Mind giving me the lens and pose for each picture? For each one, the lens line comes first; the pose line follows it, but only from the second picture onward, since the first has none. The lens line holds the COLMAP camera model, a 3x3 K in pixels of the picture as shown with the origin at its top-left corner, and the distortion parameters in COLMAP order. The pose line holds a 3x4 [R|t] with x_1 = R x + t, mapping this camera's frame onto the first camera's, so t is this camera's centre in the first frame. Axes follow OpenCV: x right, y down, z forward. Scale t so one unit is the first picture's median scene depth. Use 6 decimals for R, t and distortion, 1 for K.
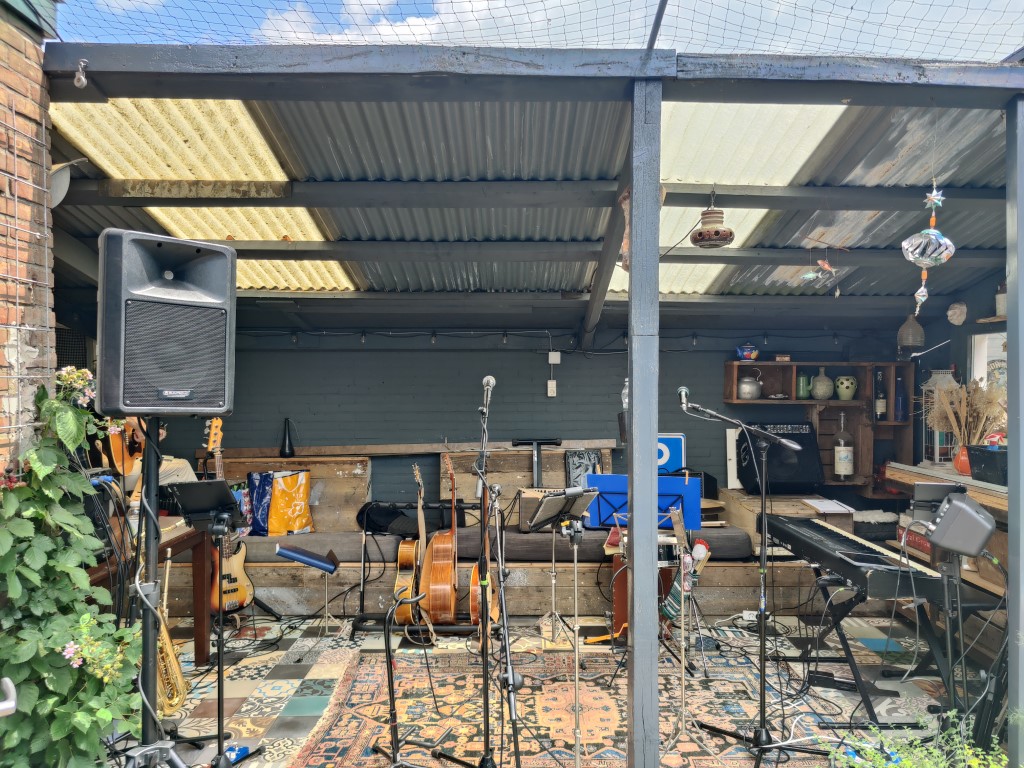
lens RADIAL K [[804.3, 0, 512.0], [0, 804.3, 384.0], [0, 0, 1]] dist [0.037285, -0.001001]
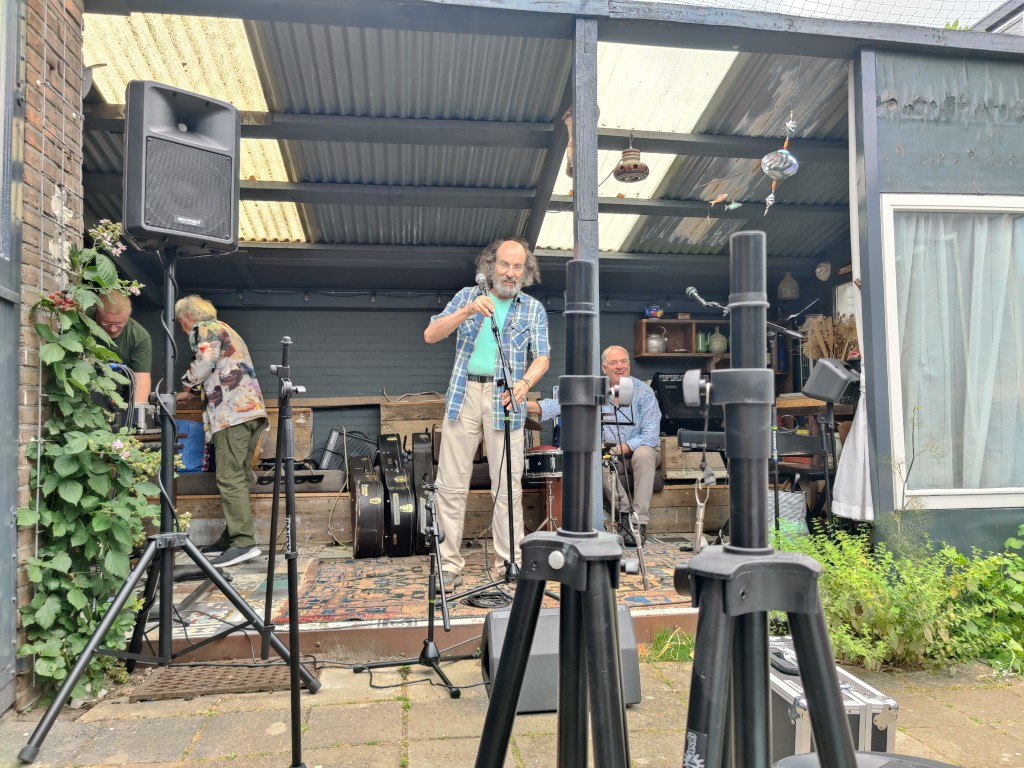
lens RADIAL K [[813.0, 0, 512.0], [0, 813.0, 384.0], [0, 0, 1]] dist [0.000754, 0.104705]
pose [[0.991591, -0.001306, 0.129408, -0.075619], [0.009636, 0.997919, -0.063761, 0.183204], [-0.129056, 0.064471, 0.989539, -0.139730]]
